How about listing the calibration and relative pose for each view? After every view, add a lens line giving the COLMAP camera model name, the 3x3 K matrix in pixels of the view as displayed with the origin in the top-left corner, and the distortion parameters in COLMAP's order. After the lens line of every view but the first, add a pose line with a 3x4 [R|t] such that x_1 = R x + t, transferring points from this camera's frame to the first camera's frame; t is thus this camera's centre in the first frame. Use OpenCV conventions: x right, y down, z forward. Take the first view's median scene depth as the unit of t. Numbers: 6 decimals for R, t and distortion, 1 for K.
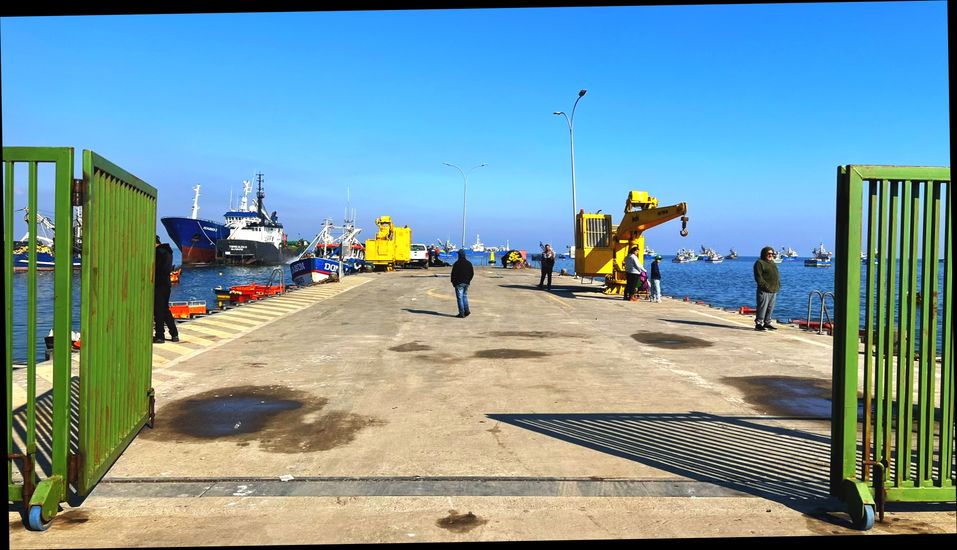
lens RADIAL K [[721.5, 0, 453.6], [0, 721.5, 277.3], [0, 0, 1]] dist [0.178339, -0.000258]
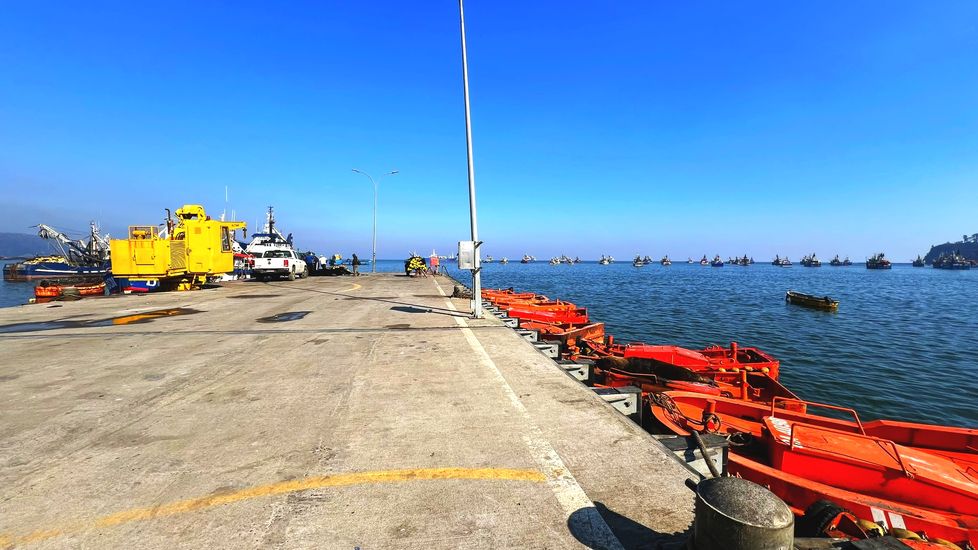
lens RADIAL K [[386.5, 0, 489.0], [0, 386.5, 275.0], [0, 0, 1]] dist [0.000455, -0.000231]
pose [[0.986711, -0.015570, 0.161736, 0.094009], [0.014593, 0.999867, 0.007231, -0.016204], [-0.161827, -0.004775, 0.986808, 0.499161]]
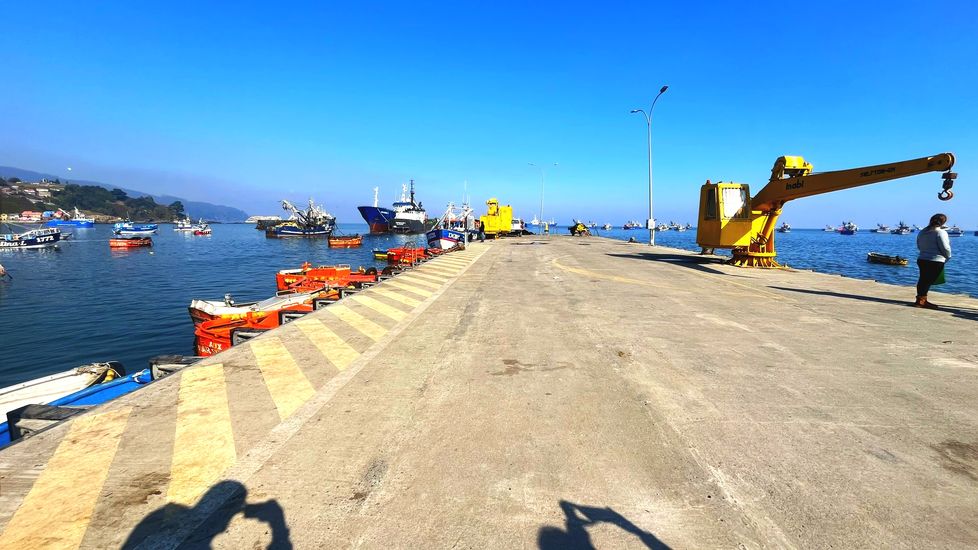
lens RADIAL K [[395.4, 0, 489.0], [0, 395.4, 275.0], [0, 0, 1]] dist [-0.001138, 0.000801]
pose [[0.997162, 0.005290, -0.075101, -0.036922], [0.001508, 0.995925, 0.090175, -0.006304], [0.075272, -0.090033, 0.993090, 0.200682]]
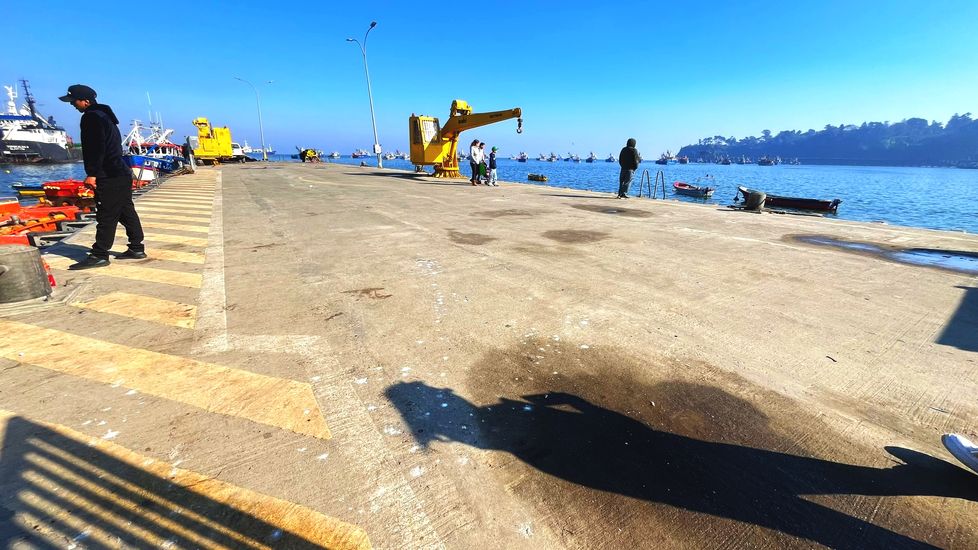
lens RADIAL K [[395.4, 0, 489.0], [0, 395.4, 275.0], [0, 0, 1]] dist [-0.001138, 0.000801]
pose [[0.841243, -0.156605, 0.517480, -0.060108], [0.016762, 0.964225, 0.264556, 0.001665], [-0.540398, -0.213882, 0.813772, 0.124478]]
